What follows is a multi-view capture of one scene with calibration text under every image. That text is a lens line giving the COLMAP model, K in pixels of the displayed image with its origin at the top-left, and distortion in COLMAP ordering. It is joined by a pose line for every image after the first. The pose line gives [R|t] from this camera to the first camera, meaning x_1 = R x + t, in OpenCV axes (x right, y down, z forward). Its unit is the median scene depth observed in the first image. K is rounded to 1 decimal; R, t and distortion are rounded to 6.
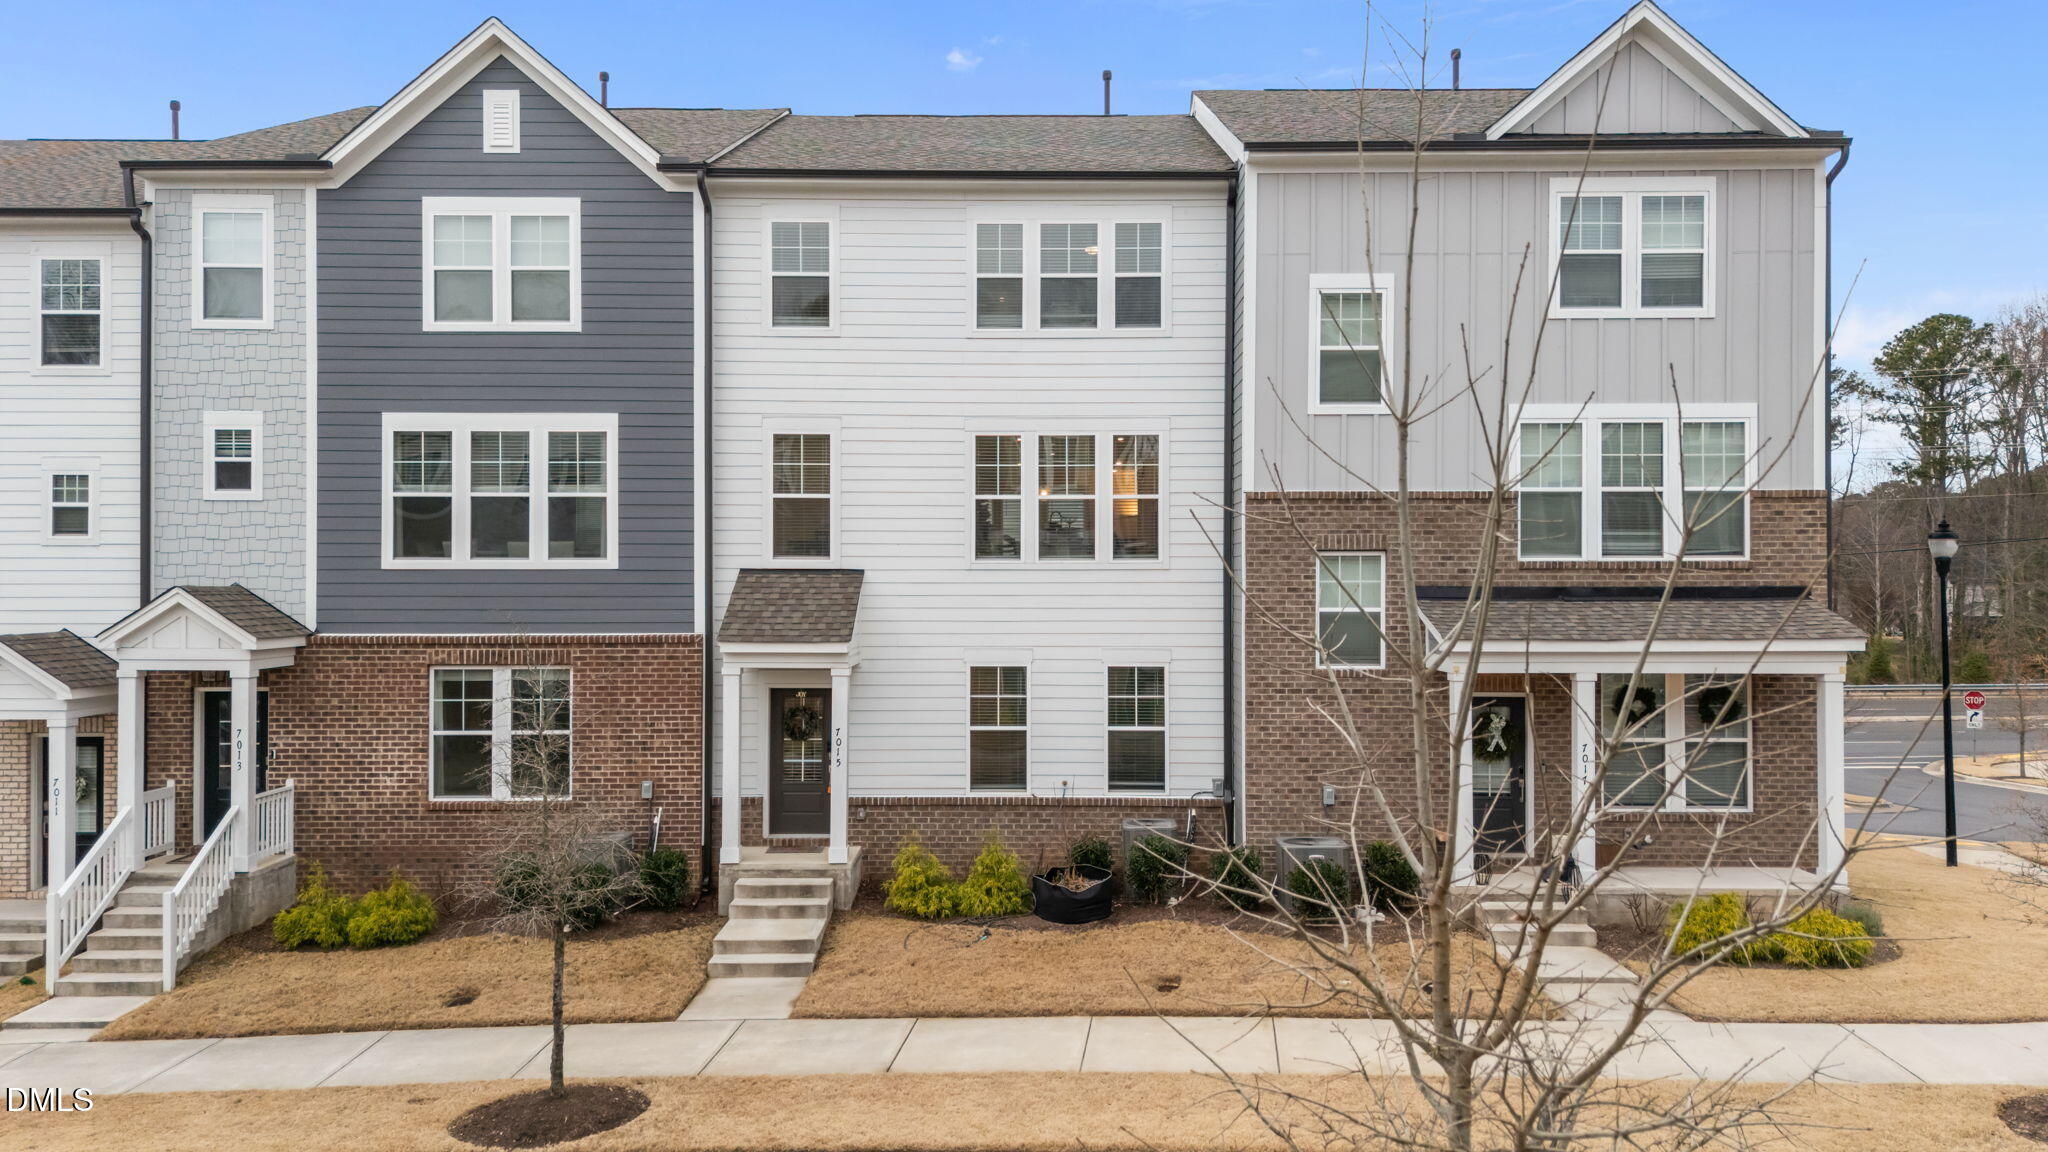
lens RADIAL K [[1512.6, 0, 1018.0], [0, 1512.6, 579.2], [0, 0, 1]] dist [0.024816, -0.009045]
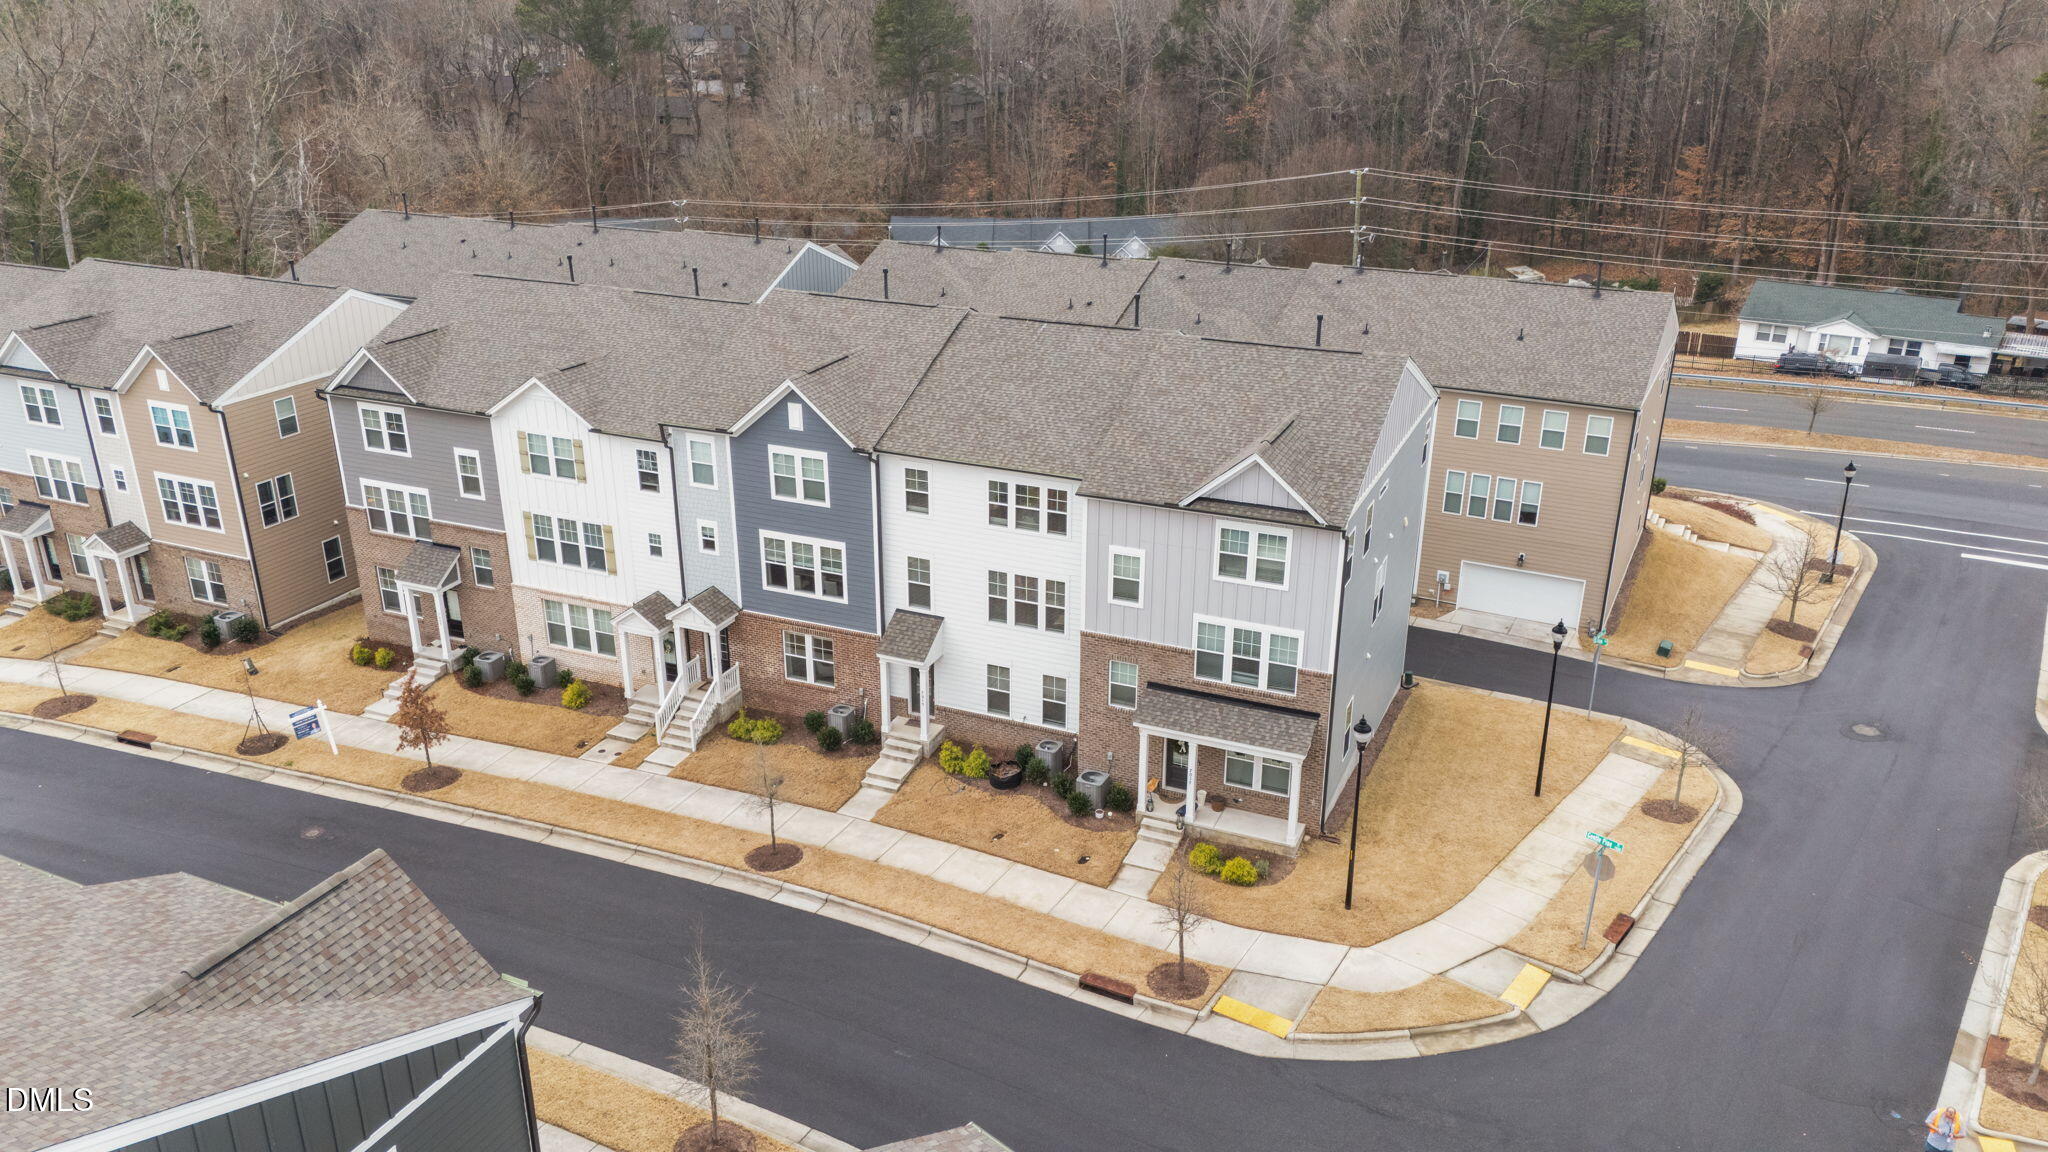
lens RADIAL K [[1512.6, 0, 1018.0], [0, 1512.6, 579.2], [0, 0, 1]] dist [0.024816, -0.009045]
pose [[0.919837, 0.148886, -0.362949, 0.832492], [0.001314, 0.924009, 0.382368, -0.946419], [0.392297, -0.352194, 0.849743, -0.891394]]
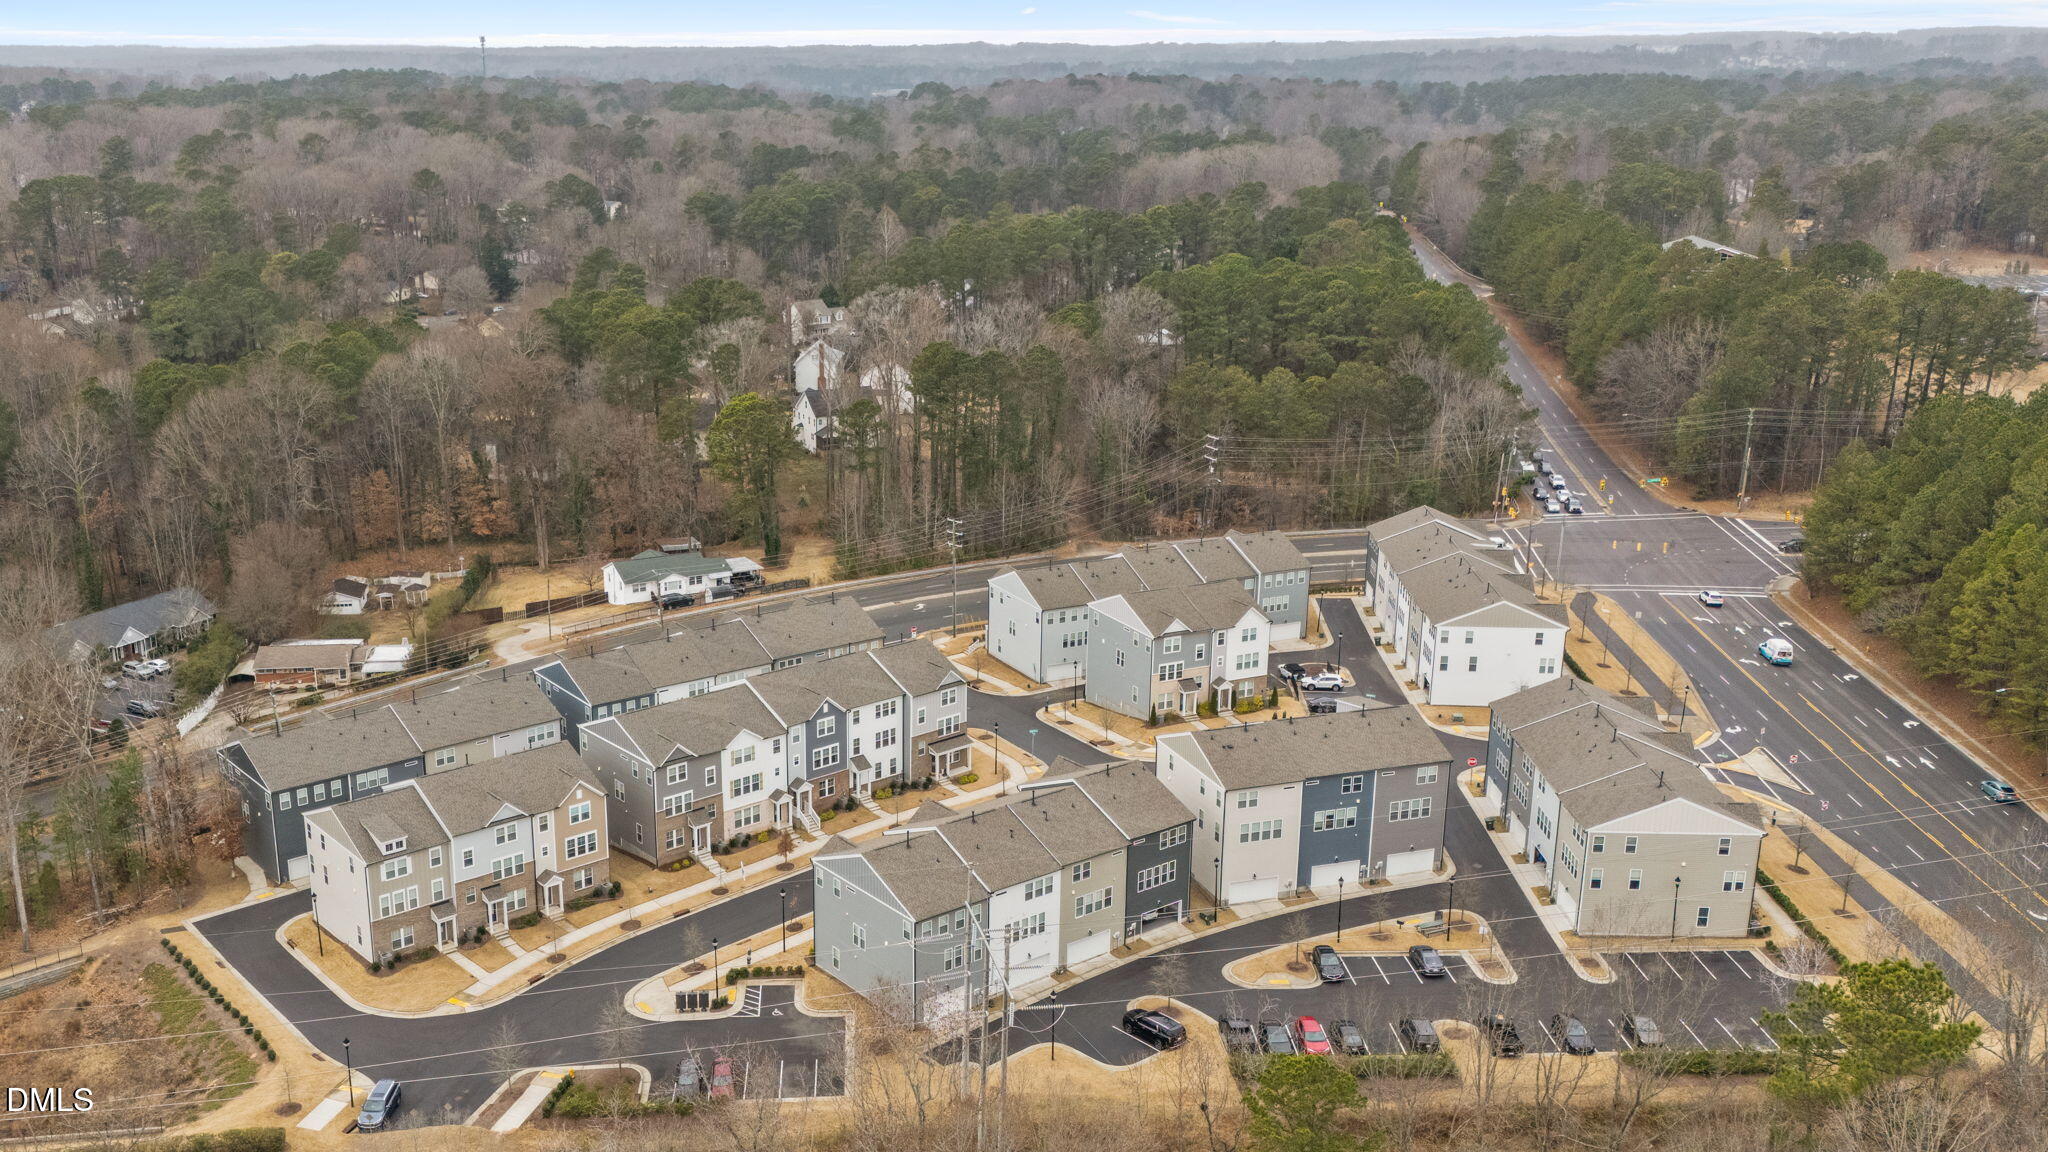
lens RADIAL K [[1889.1, 0, 847.4], [0, 1889.1, 574.4], [0, 0, 1]] dist [0.081352, -0.004298]
pose [[0.789885, -0.173760, 0.588124, -5.409527], [0.007060, 0.961532, 0.274601, -3.365118], [-0.613215, -0.212751, 0.760727, -5.730711]]
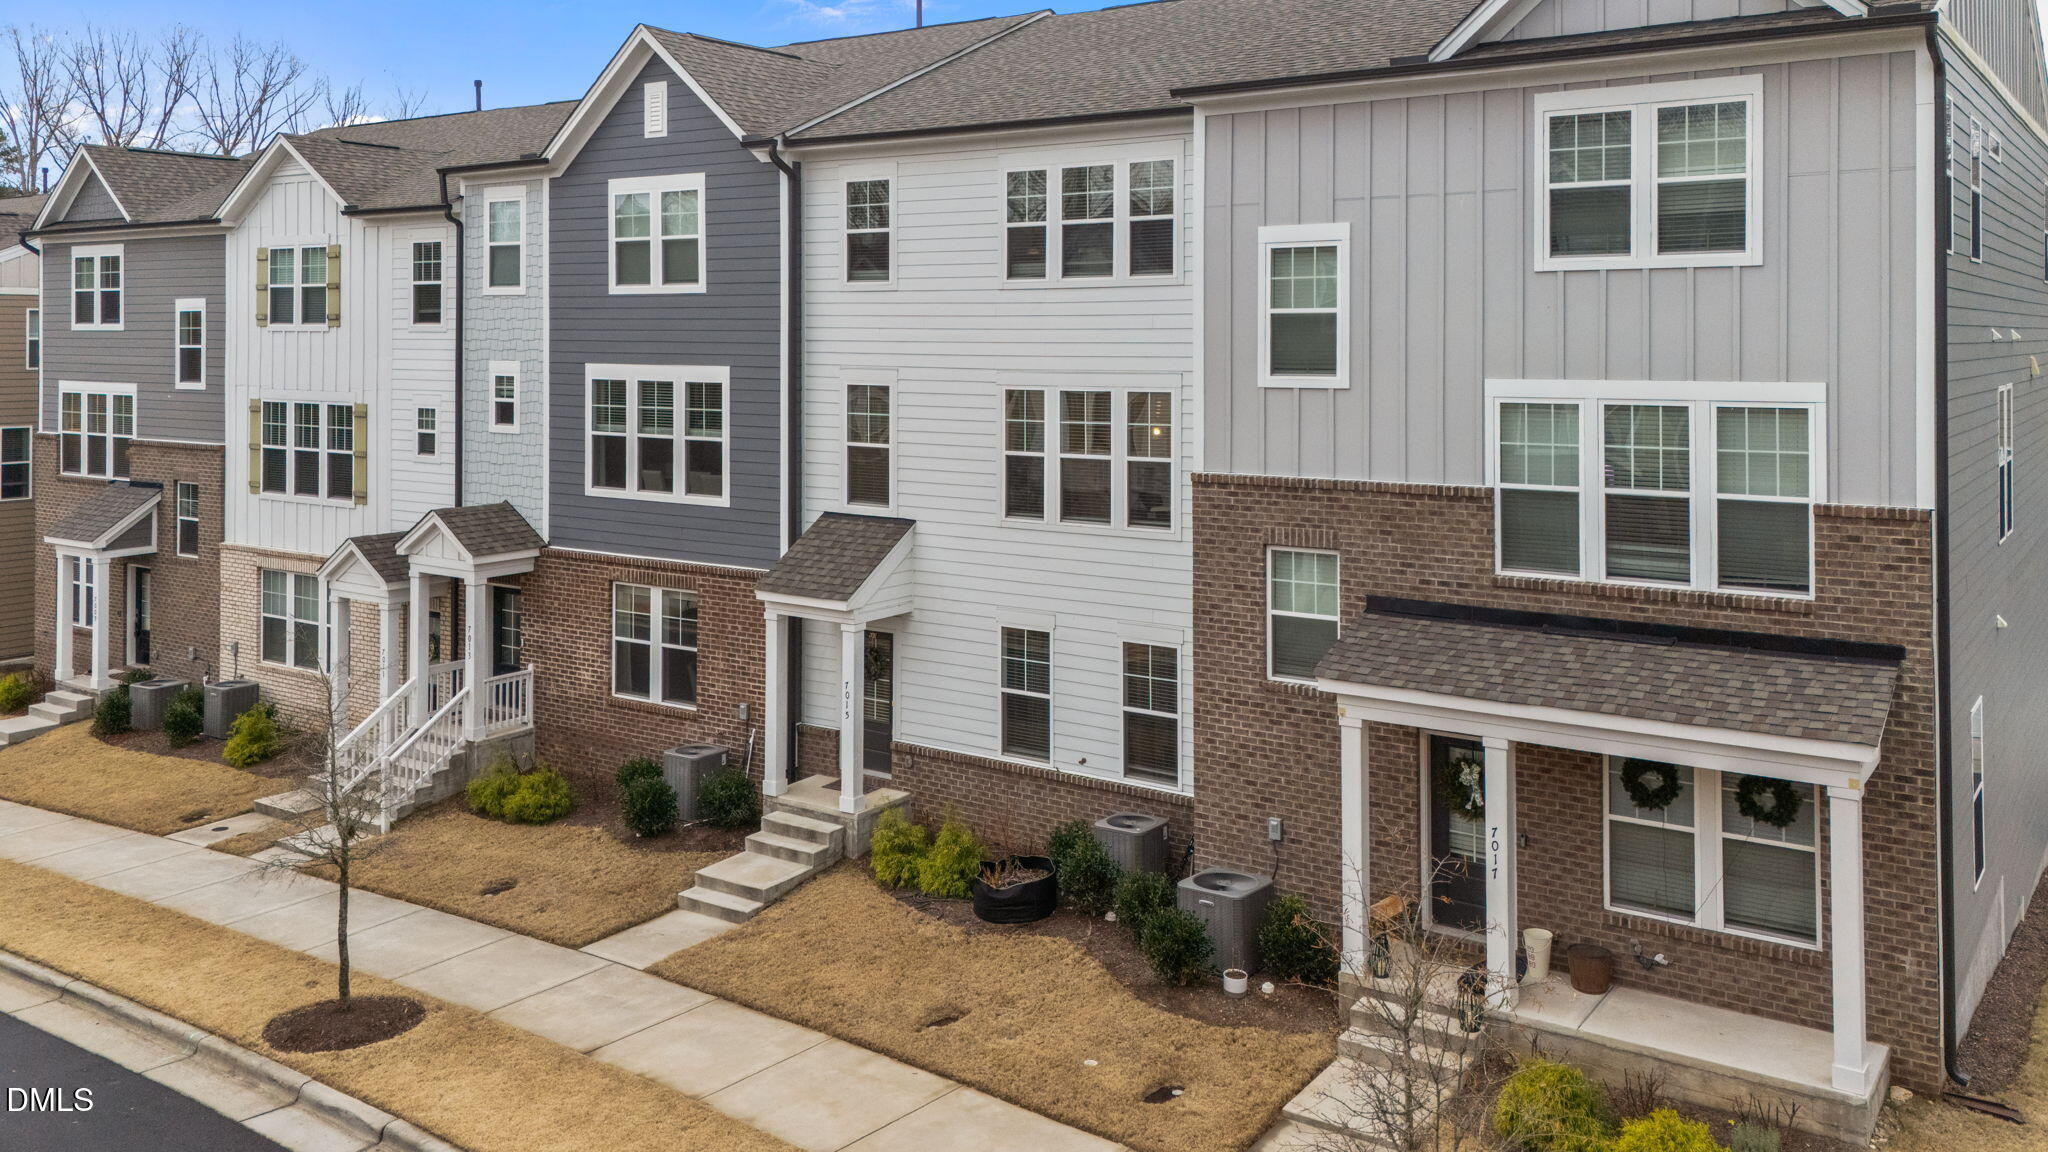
lens RADIAL K [[1647.1, 0, 1000.1], [0, 1647.1, 327.1], [0, 0, 1]] dist [0.011082, 0.012313]
pose [[0.821344, -0.002915, -0.570426, 0.581029], [0.002362, 0.999996, -0.001710, -0.134906], [0.570428, 0.000057, 0.821348, 0.128033]]
